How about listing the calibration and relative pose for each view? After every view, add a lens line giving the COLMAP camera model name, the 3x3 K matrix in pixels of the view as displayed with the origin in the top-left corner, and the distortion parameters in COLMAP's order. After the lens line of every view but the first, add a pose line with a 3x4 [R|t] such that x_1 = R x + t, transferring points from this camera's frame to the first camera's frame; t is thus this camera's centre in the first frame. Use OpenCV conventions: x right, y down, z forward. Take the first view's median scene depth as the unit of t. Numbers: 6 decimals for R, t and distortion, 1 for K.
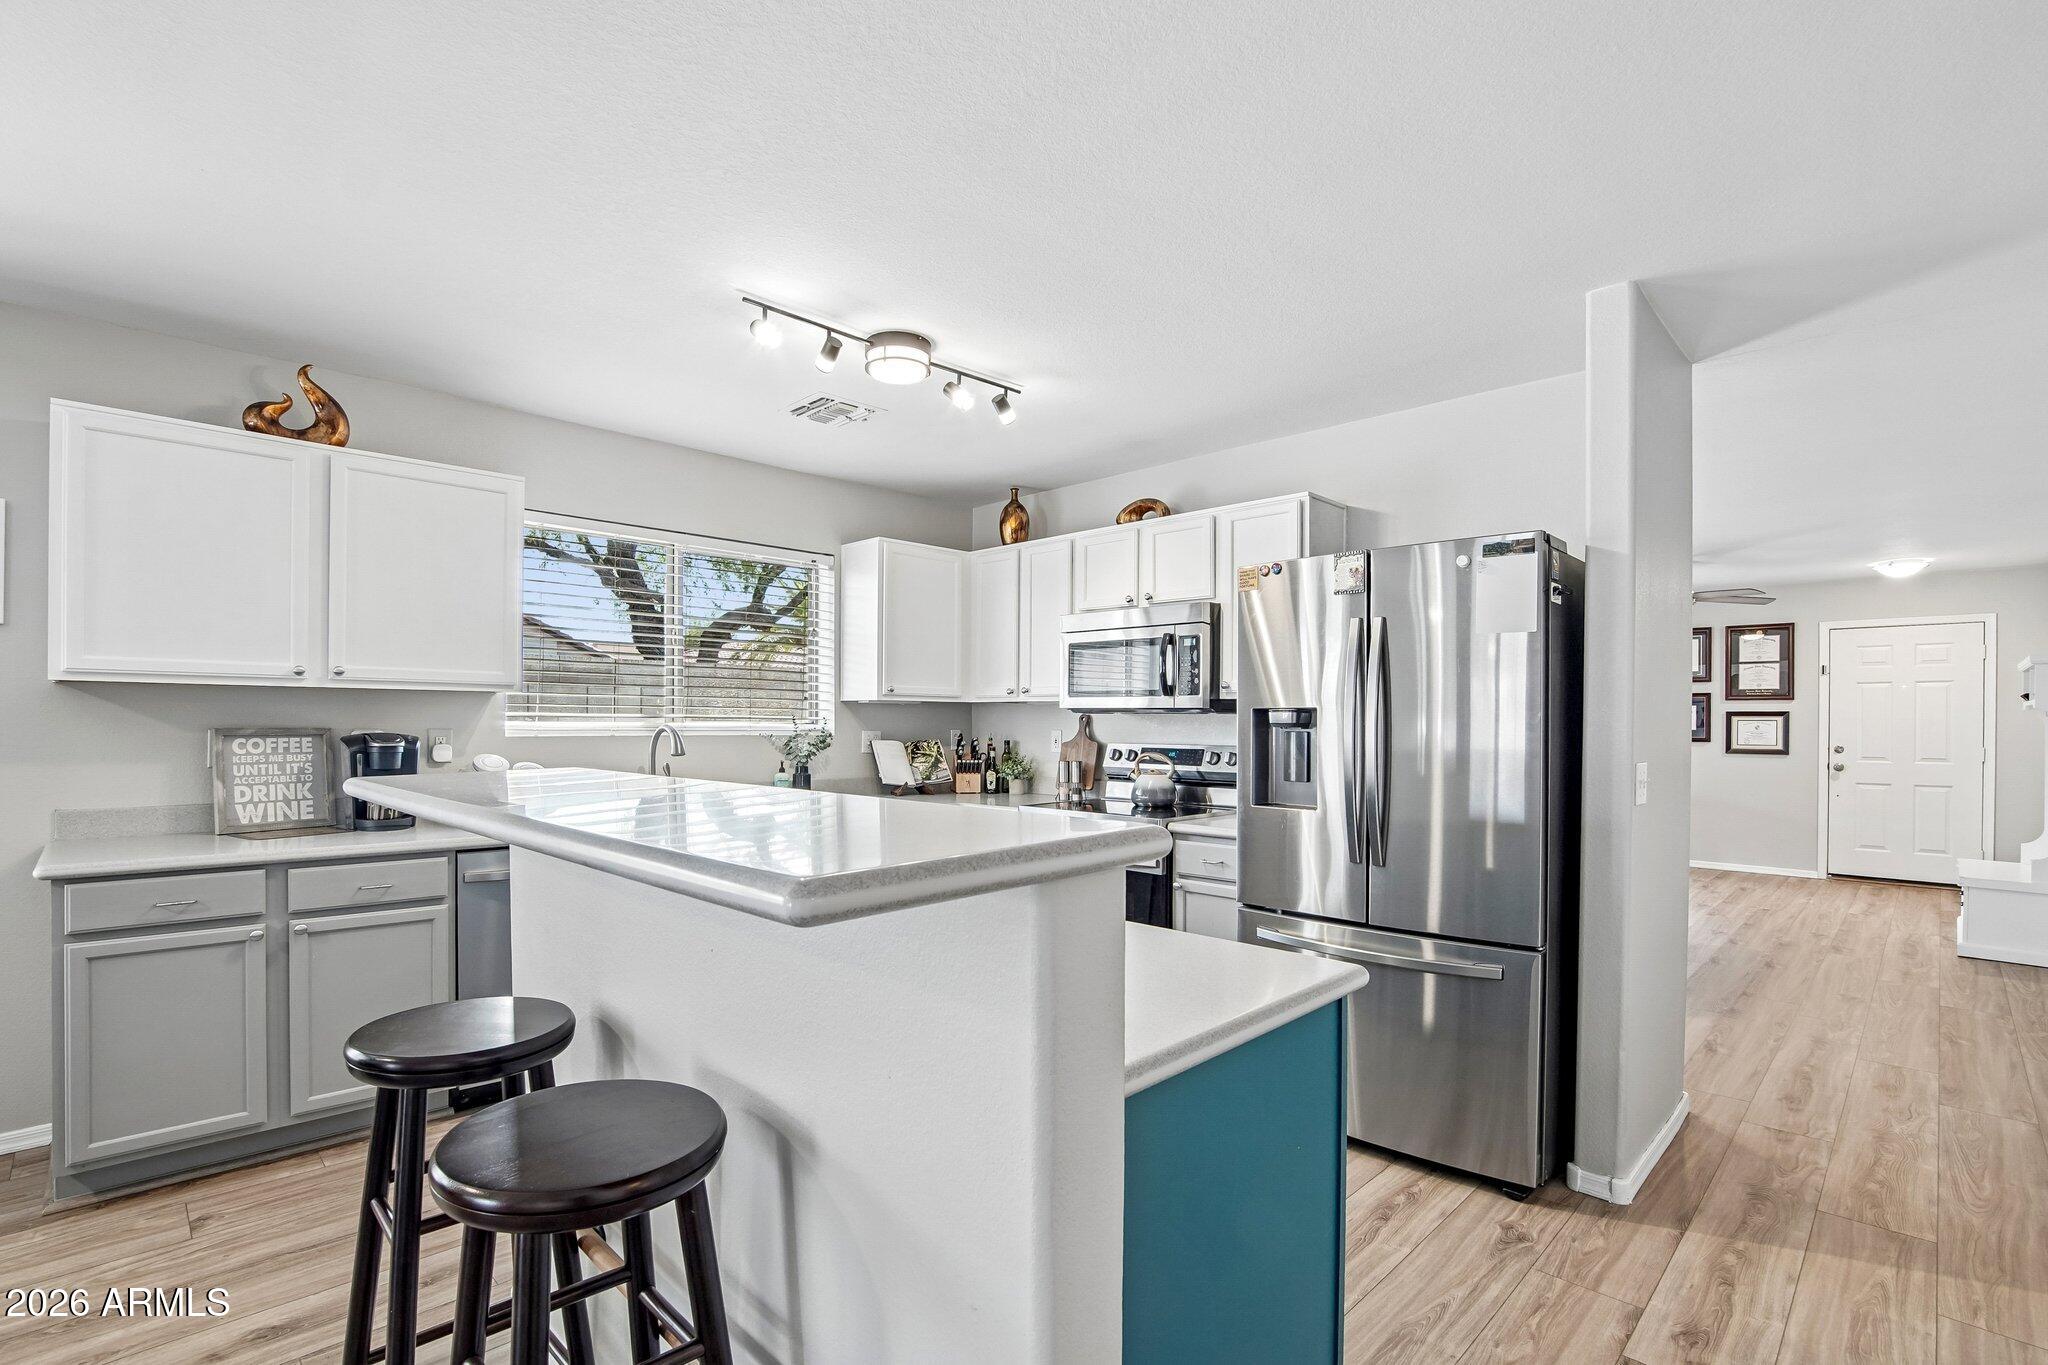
lens RADIAL K [[954.1, 0, 1012.1], [0, 954.1, 727.9], [0, 0, 1]] dist [-0.025776, 0.004001]
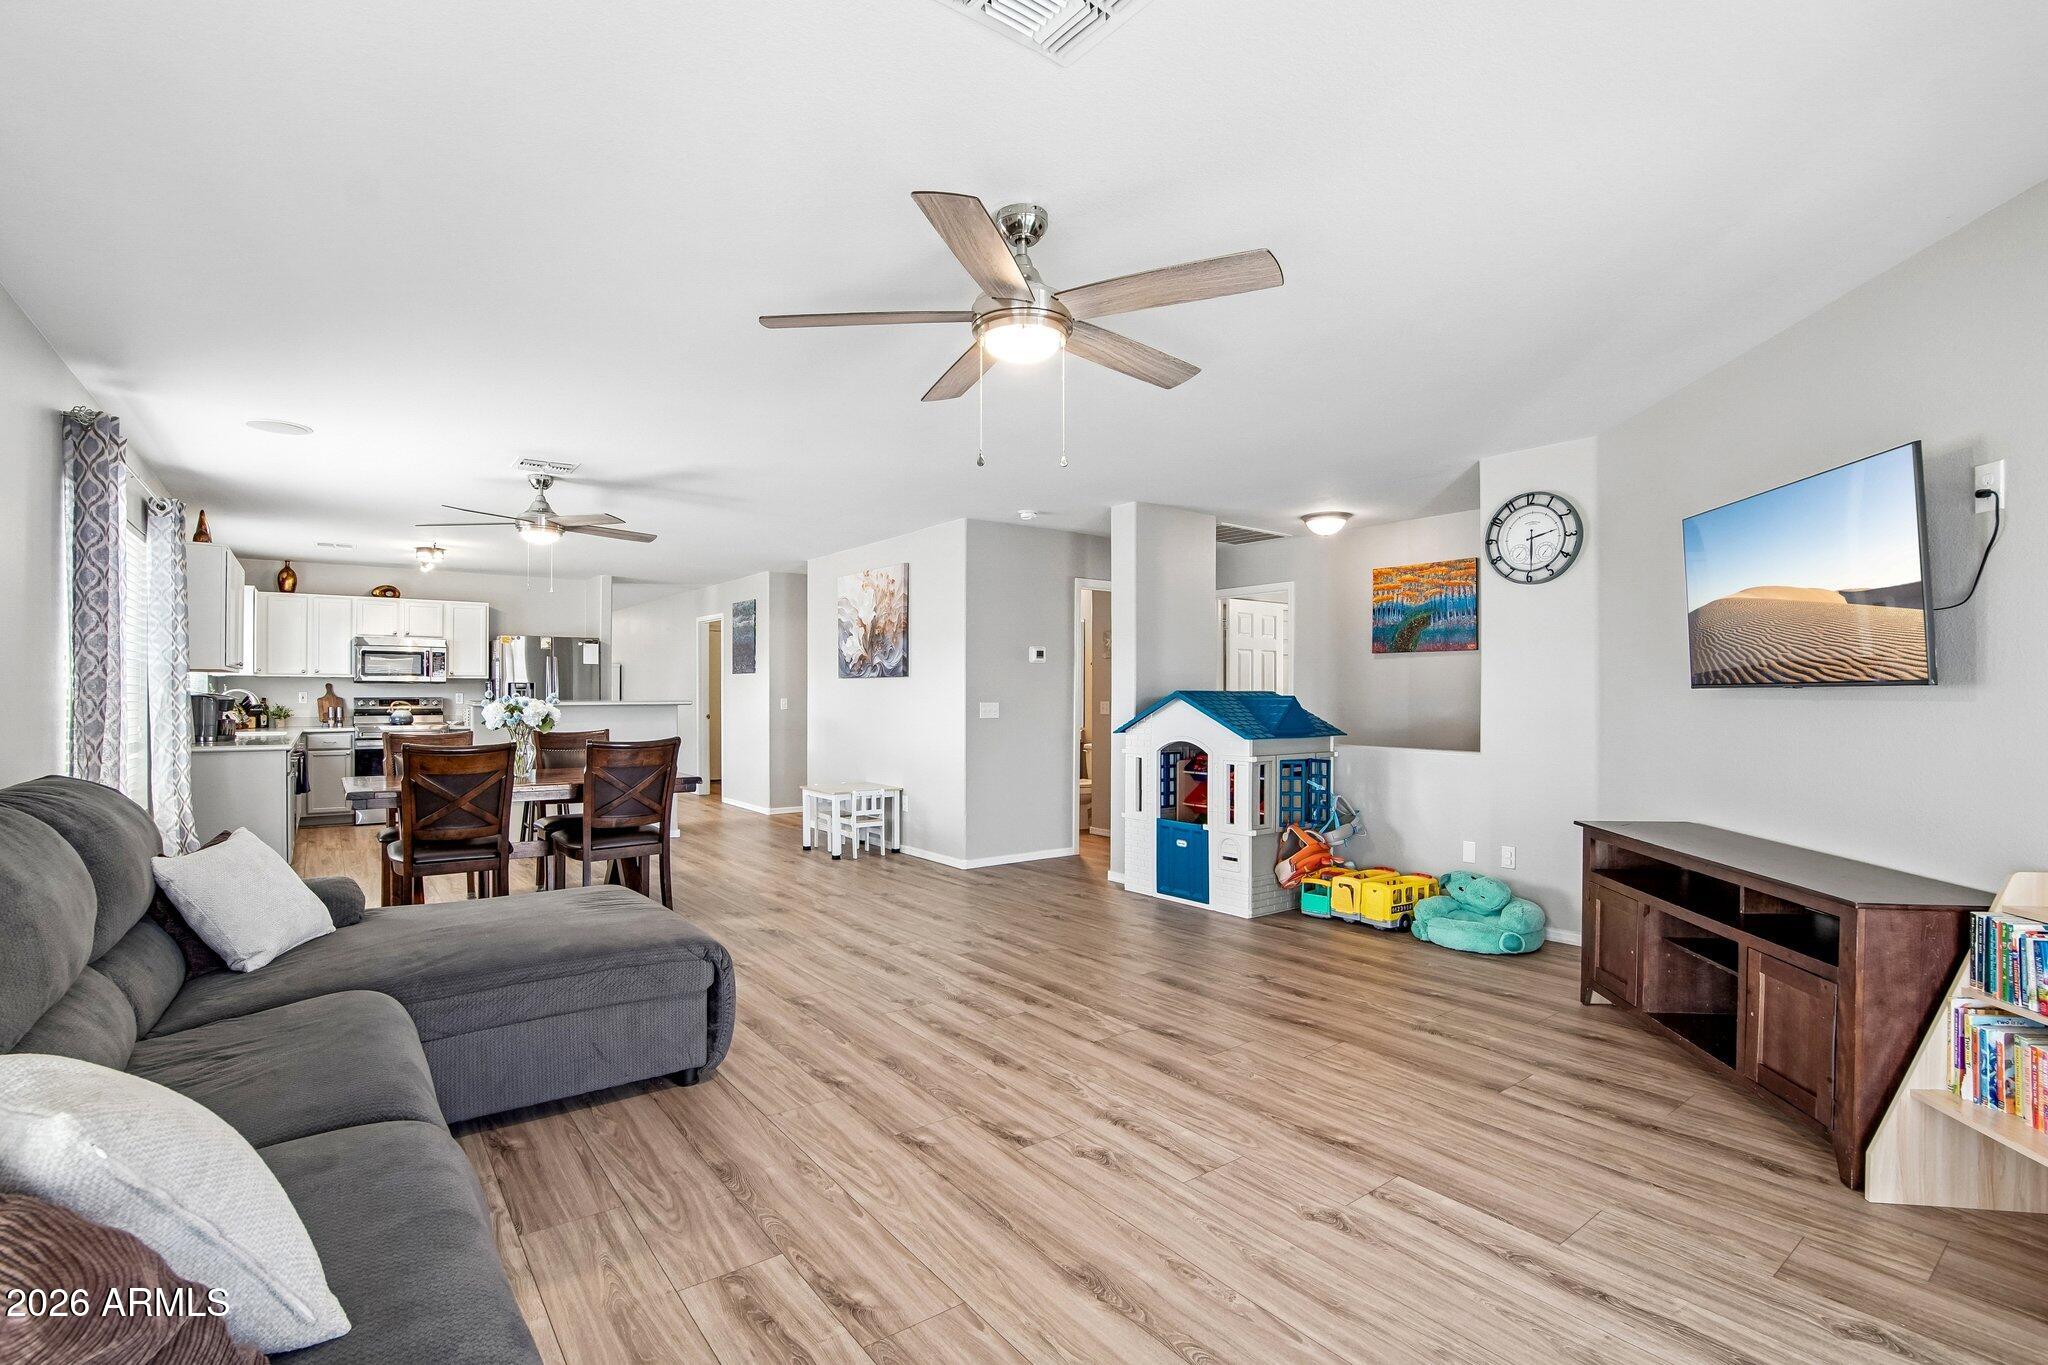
lens RADIAL K [[954.1, 0, 1016.9], [0, 954.1, 694.3], [0, 0, 1]] dist [-0.025776, 0.004001]
pose [[0.146567, -0.003349, 0.989195, -1.503866], [0.005738, 0.999980, 0.002535, 0.010377], [-0.989184, 0.005305, 0.146583, -0.628637]]
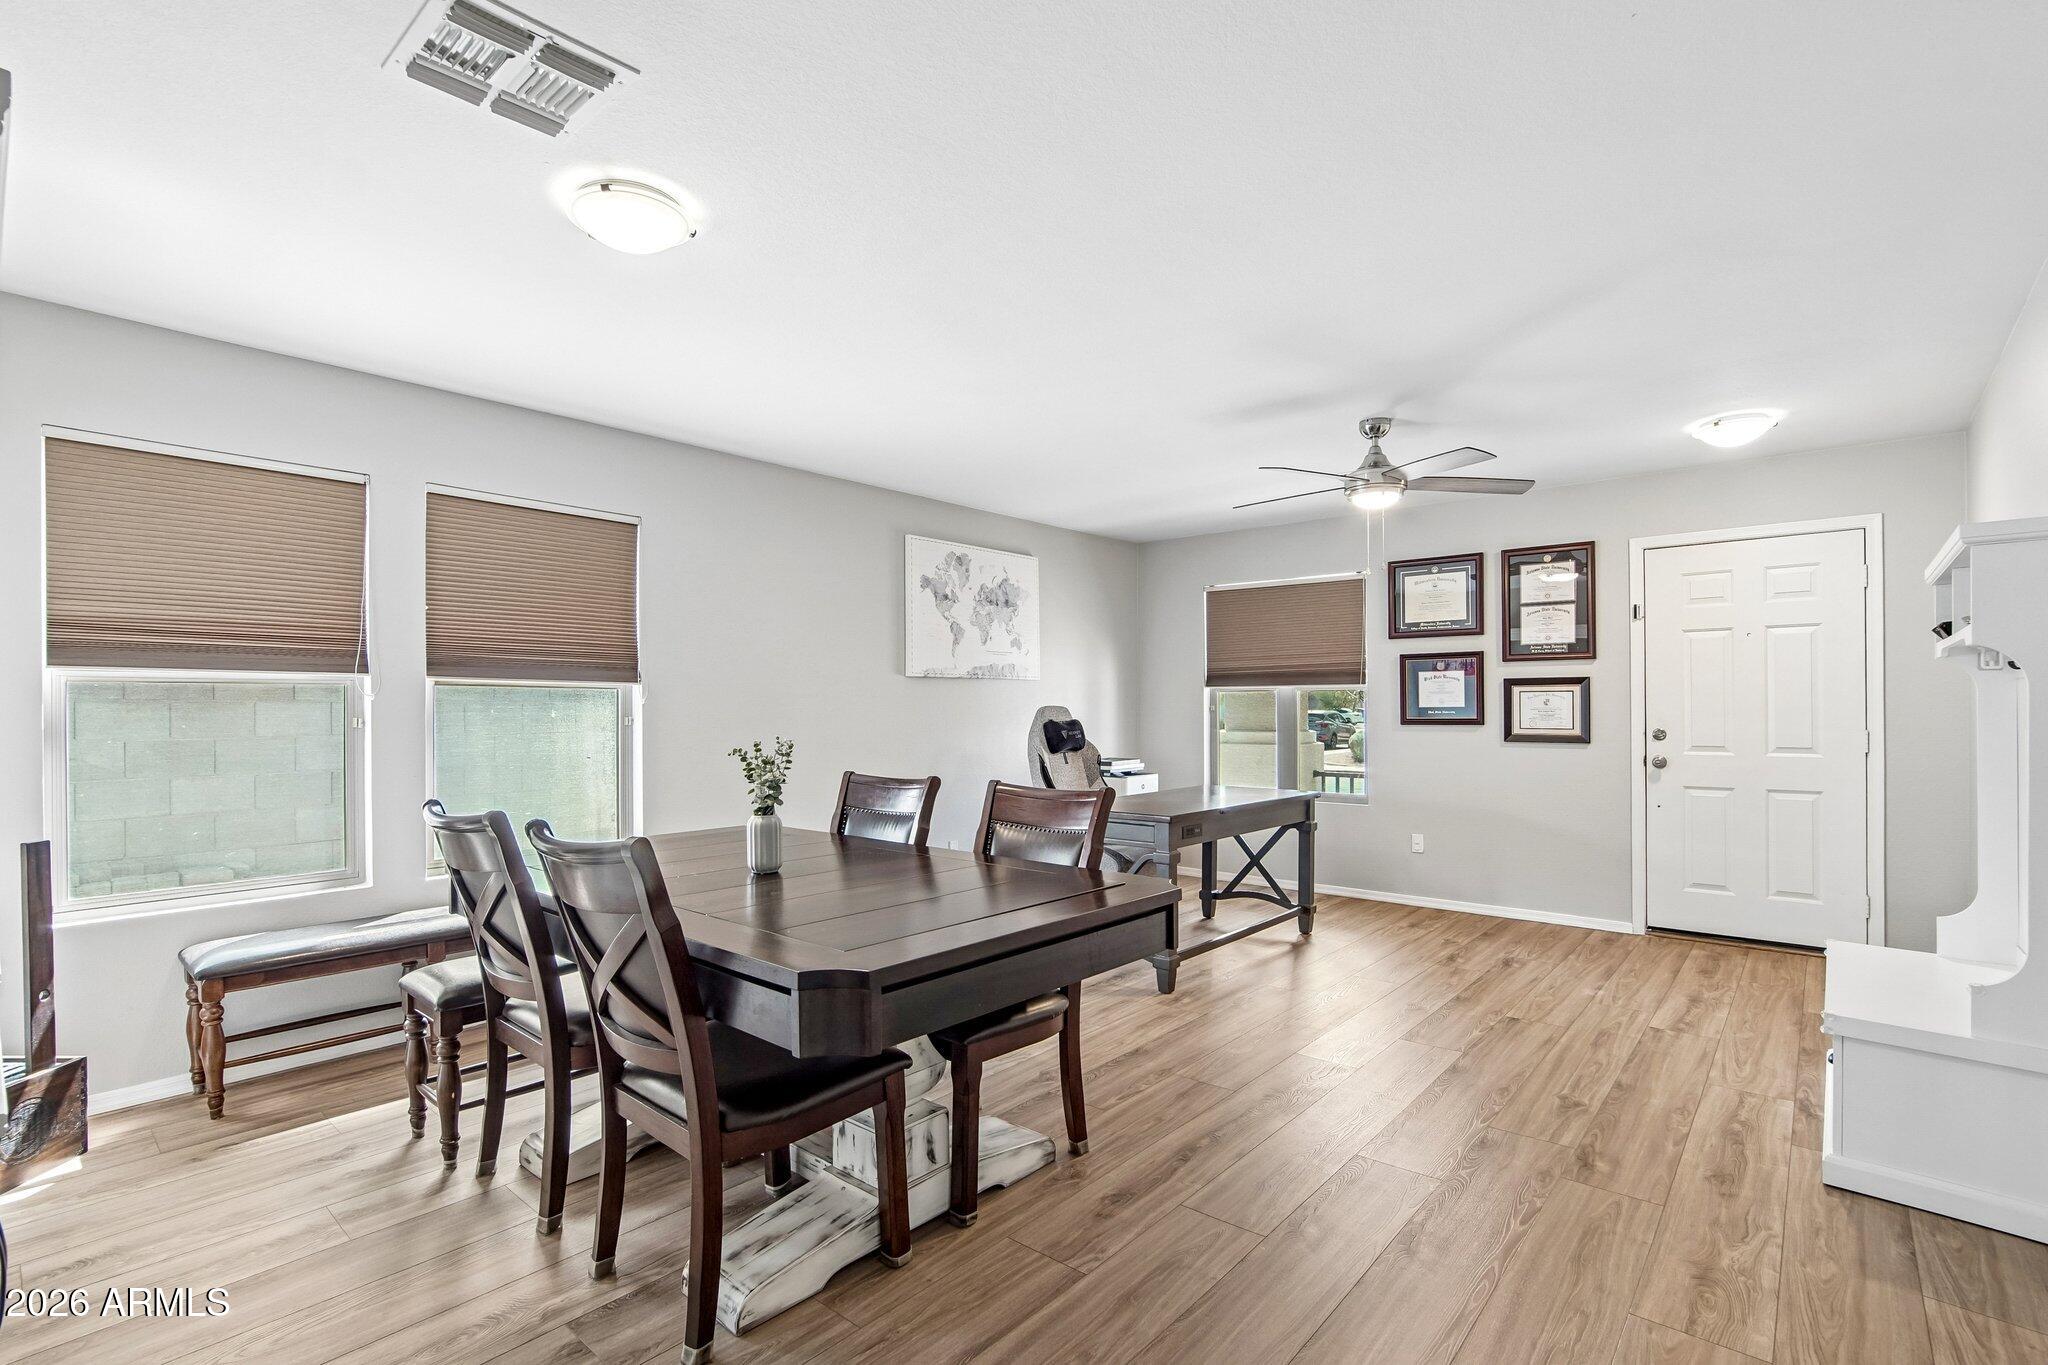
lens RADIAL K [[954.1, 0, 1033.0], [0, 954.1, 702.9], [0, 0, 1]] dist [-0.025776, 0.004001]
pose [[0.996990, -0.012565, 0.076508, 0.587216], [0.013449, 0.999849, -0.011047, 0.004025], [-0.076357, 0.012043, 0.997008, 0.559902]]
